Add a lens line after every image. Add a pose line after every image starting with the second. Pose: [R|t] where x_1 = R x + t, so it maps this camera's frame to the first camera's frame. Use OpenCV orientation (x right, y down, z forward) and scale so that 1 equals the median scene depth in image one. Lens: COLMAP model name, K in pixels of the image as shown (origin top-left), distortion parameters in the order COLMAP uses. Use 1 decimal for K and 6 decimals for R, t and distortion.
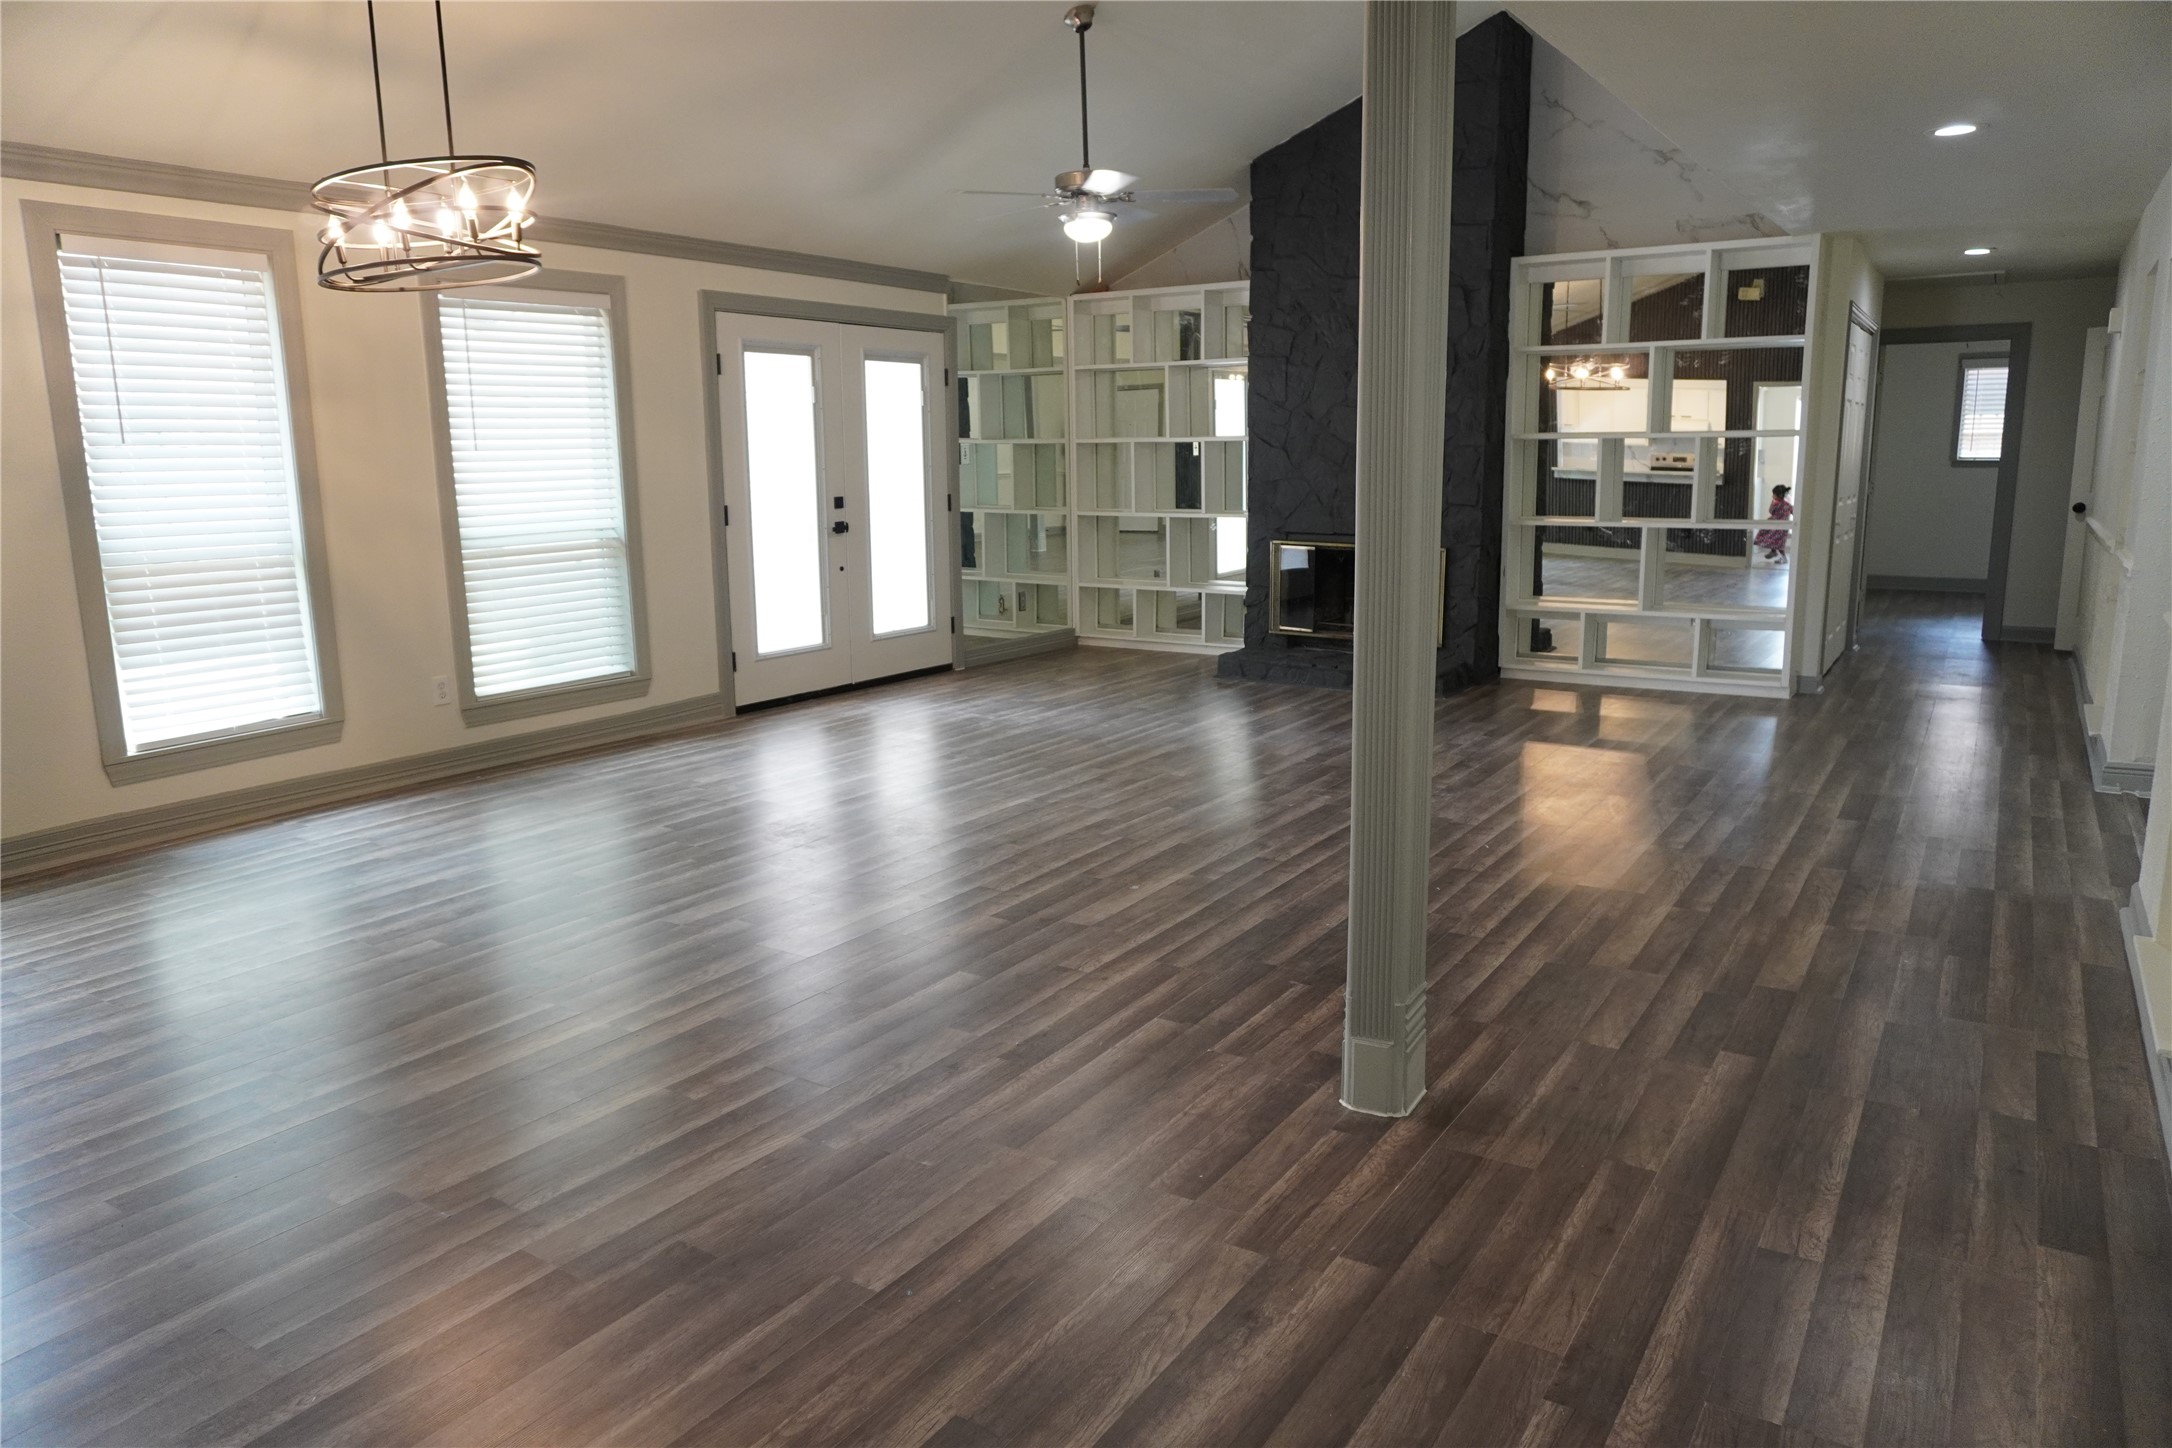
lens RADIAL K [[1452.8, 0, 1087.8], [0, 1452.8, 725.3], [0, 0, 1]] dist [-0.041498, 0.028157]
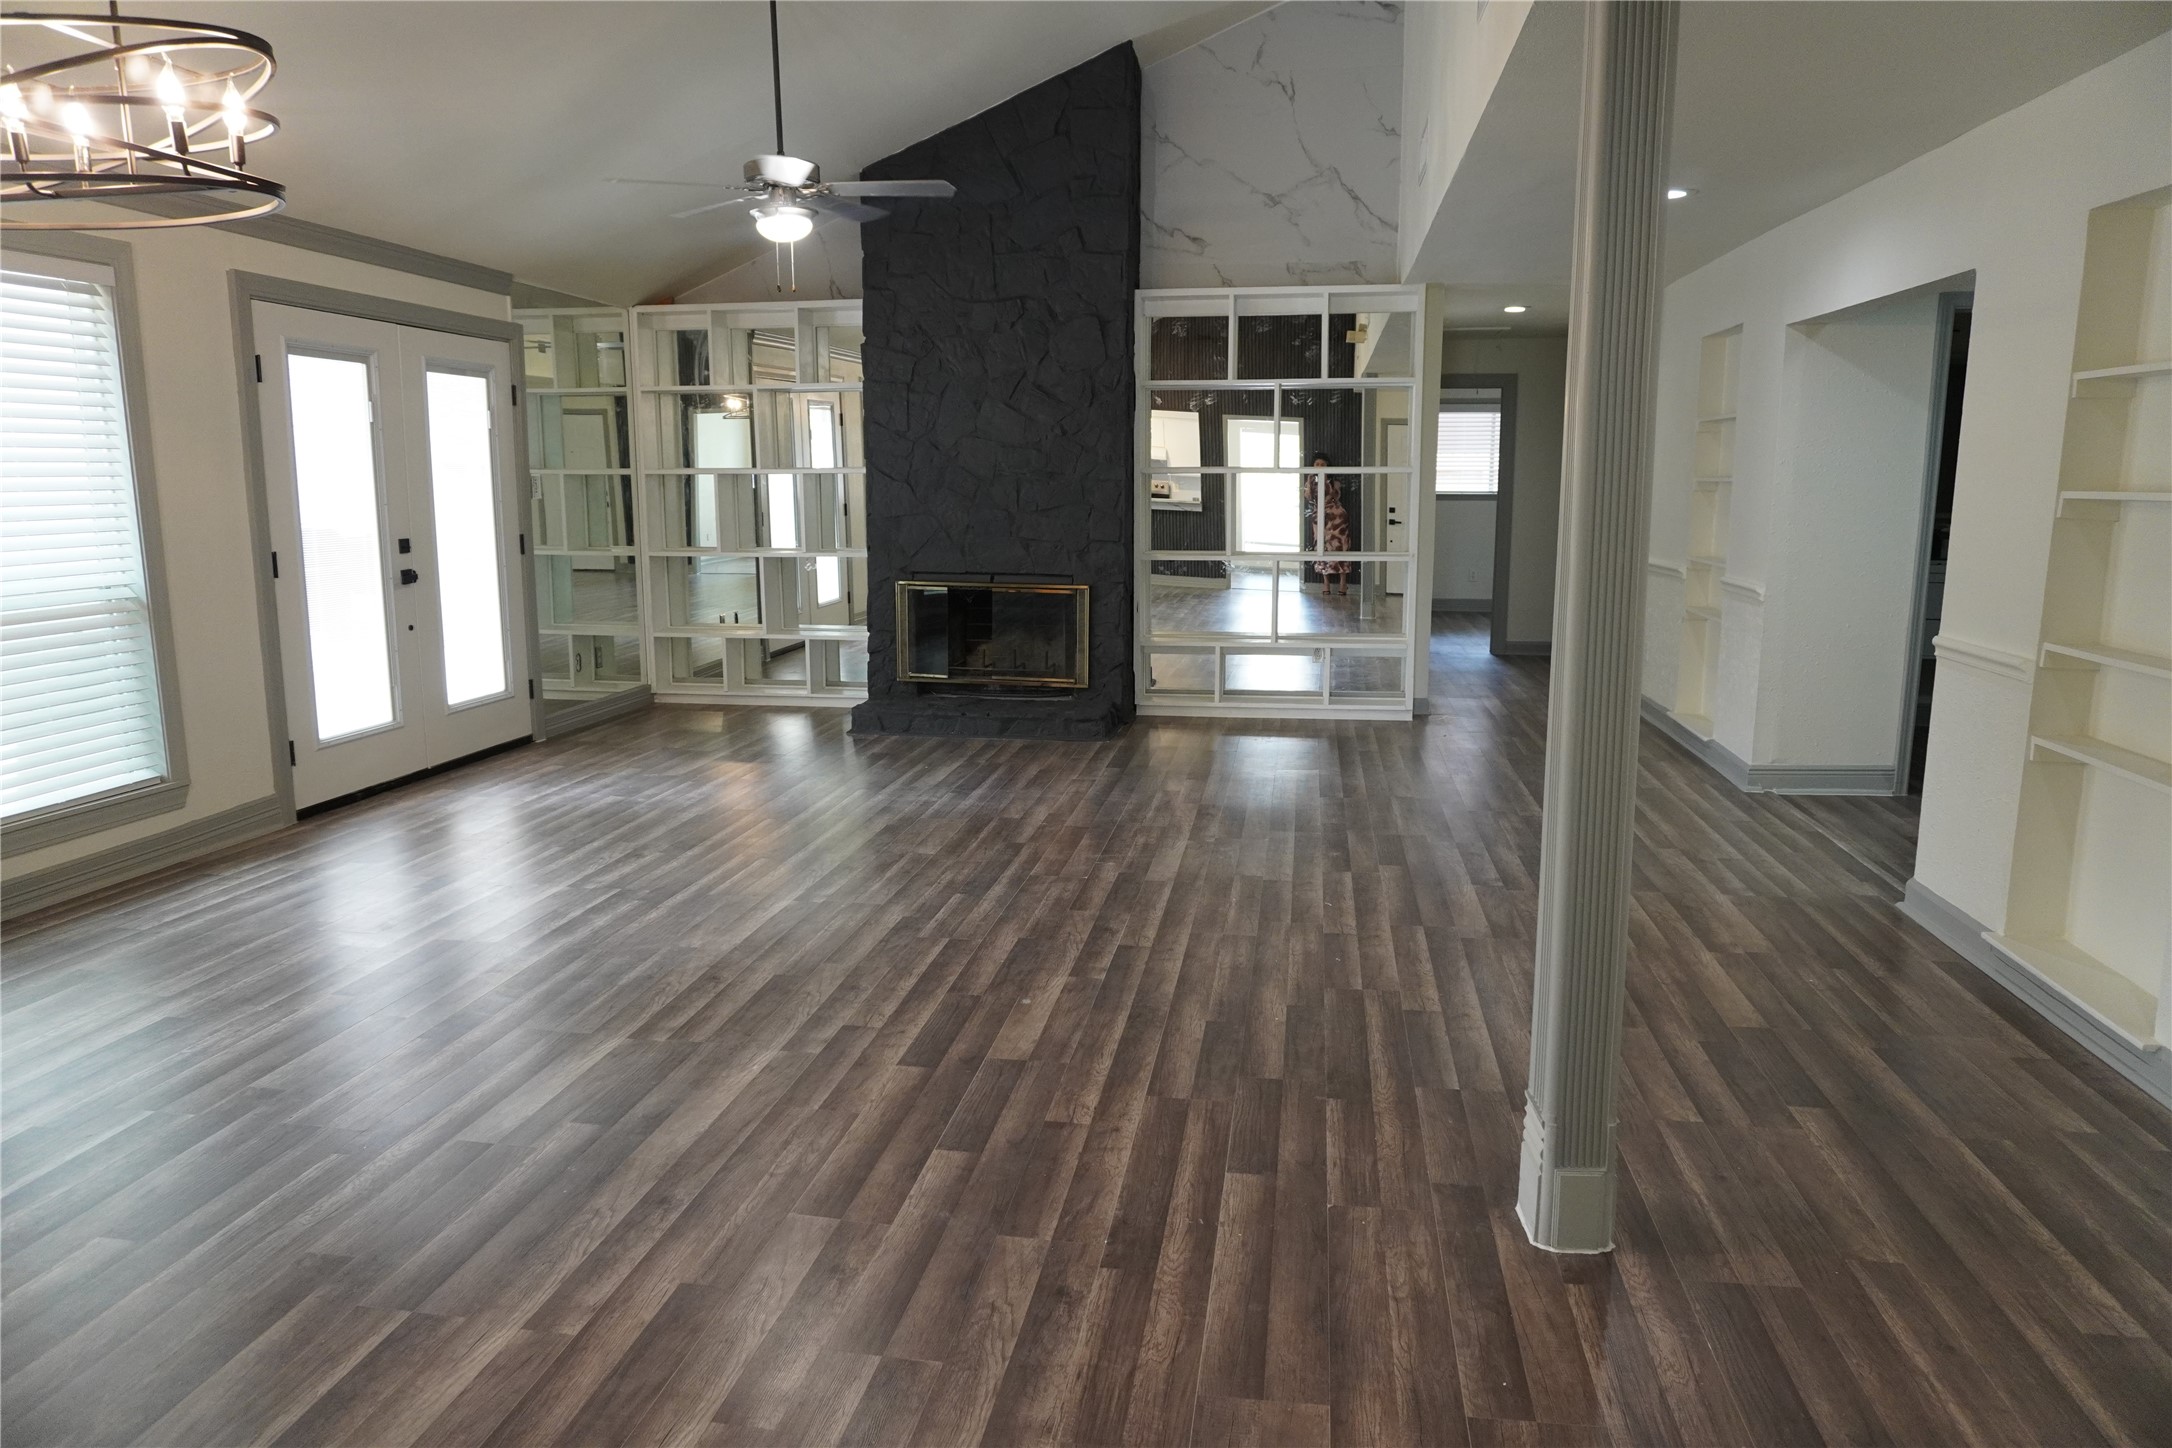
lens RADIAL K [[1452.8, 0, 1081.1], [0, 1452.8, 719.7], [0, 0, 1]] dist [-0.041498, 0.028157]
pose [[0.914948, -0.057269, 0.399488, -0.172321], [0.067422, 0.997659, -0.011395, -0.025799], [-0.397900, 0.037360, 0.916668, 0.135714]]
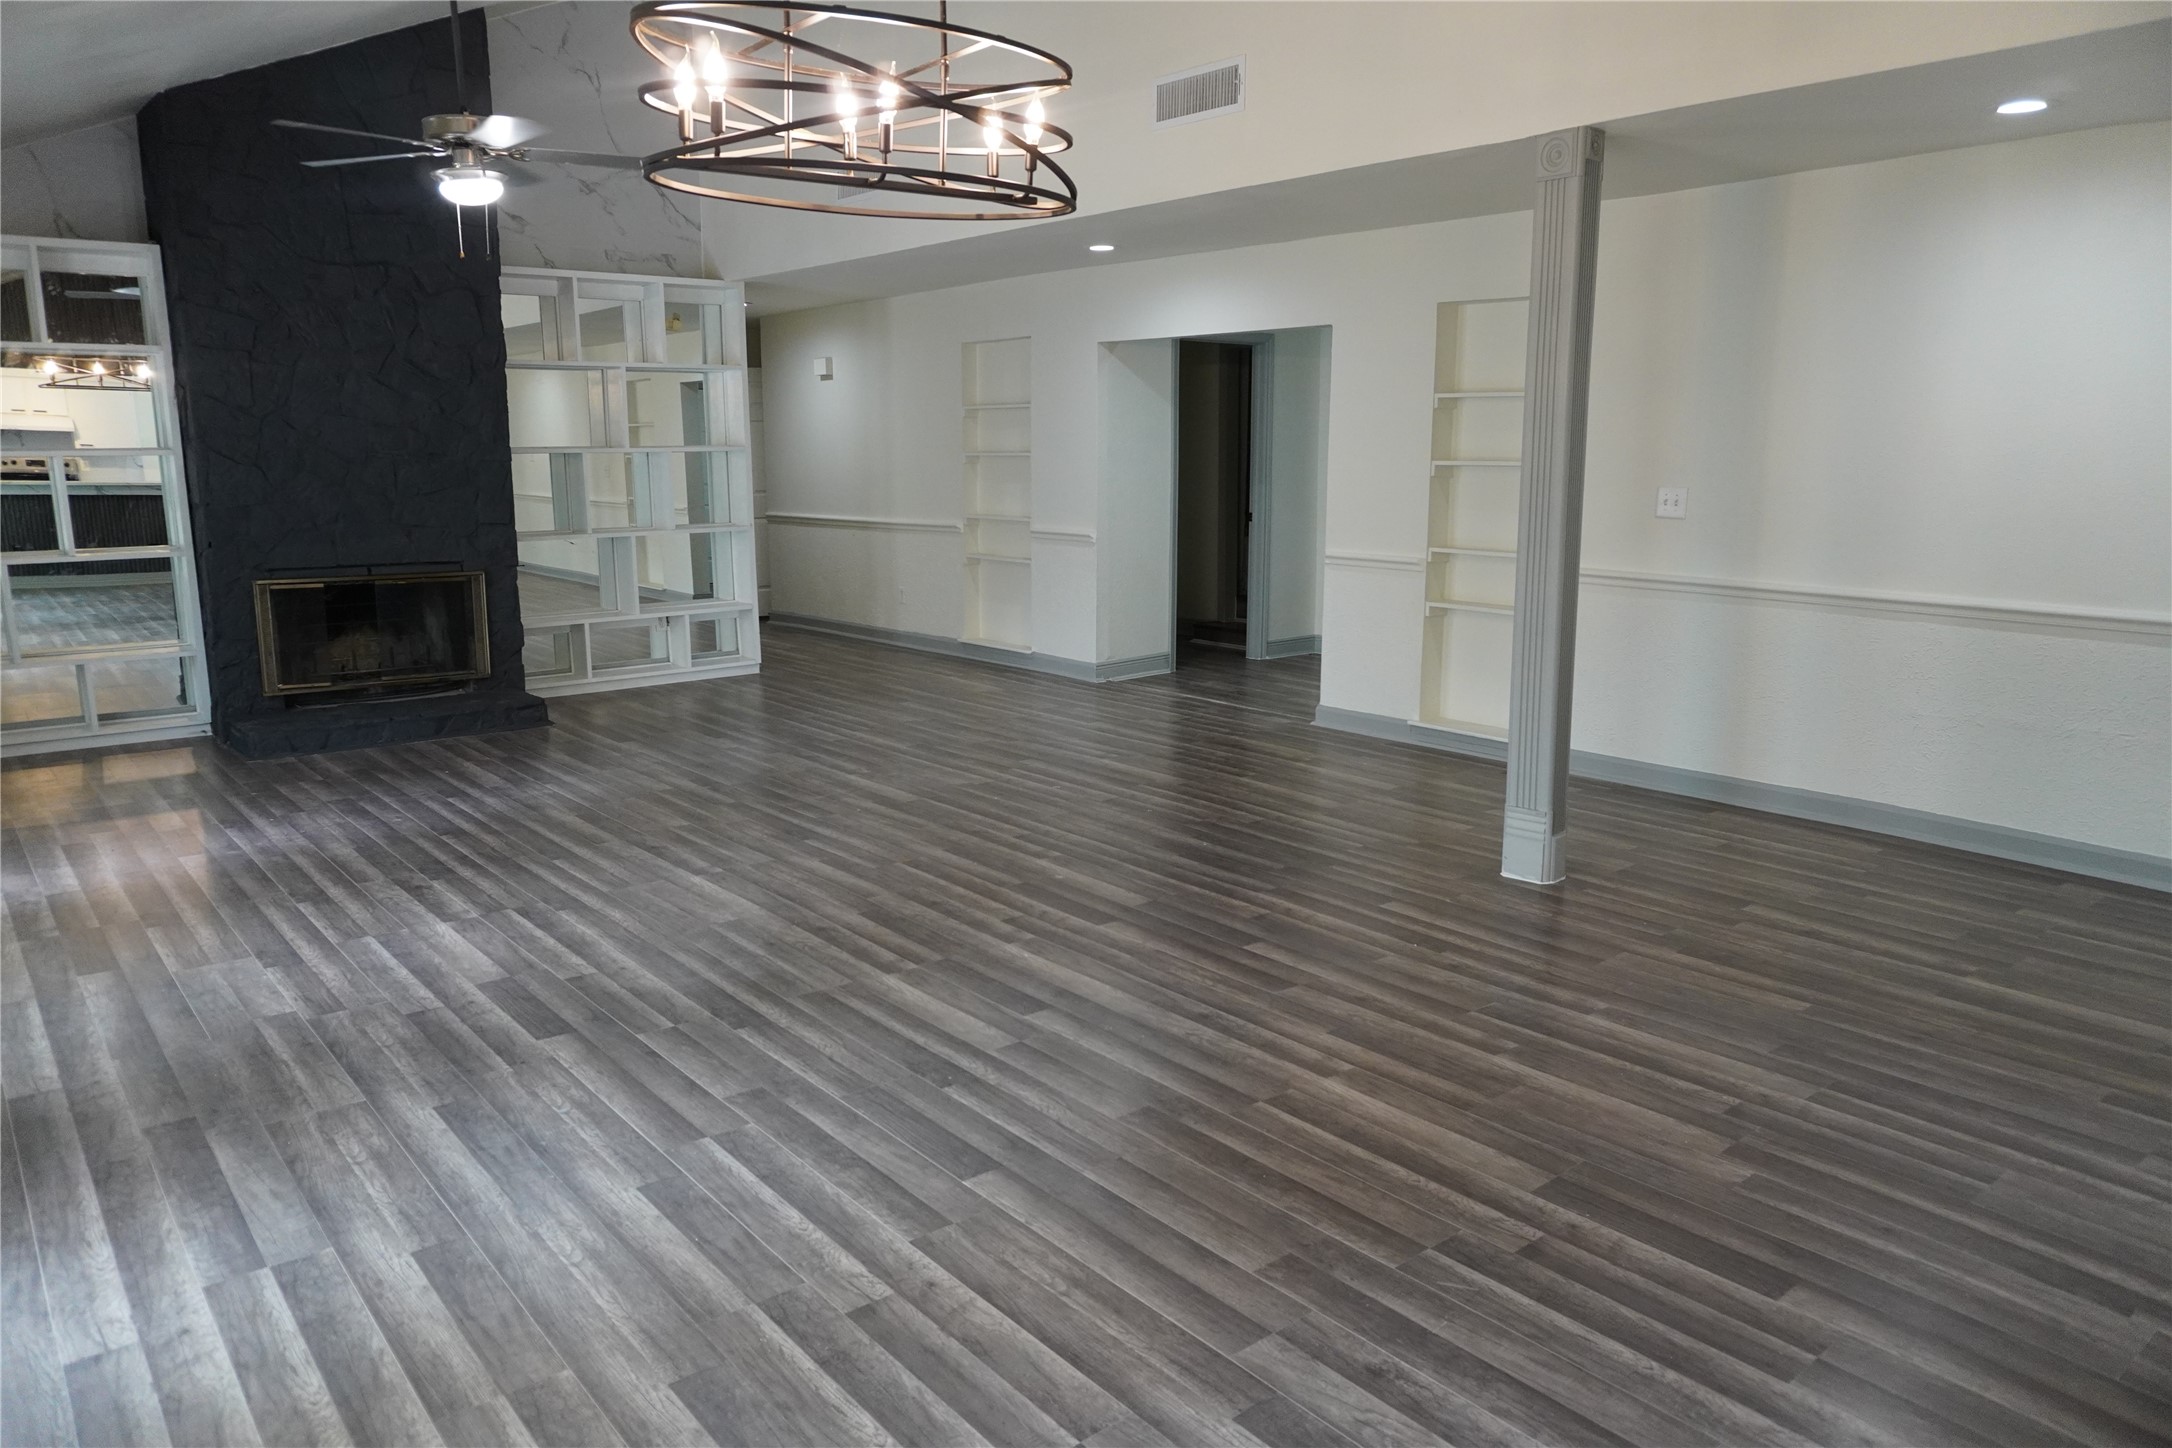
lens RADIAL K [[1452.8, 0, 1078.3], [0, 1452.8, 726.0], [0, 0, 1]] dist [-0.041498, 0.028157]
pose [[0.298128, -0.168333, 0.939566, -0.606064], [0.179352, 0.976674, 0.118073, -0.075929], [-0.937525, 0.133312, 0.321365, 0.410911]]
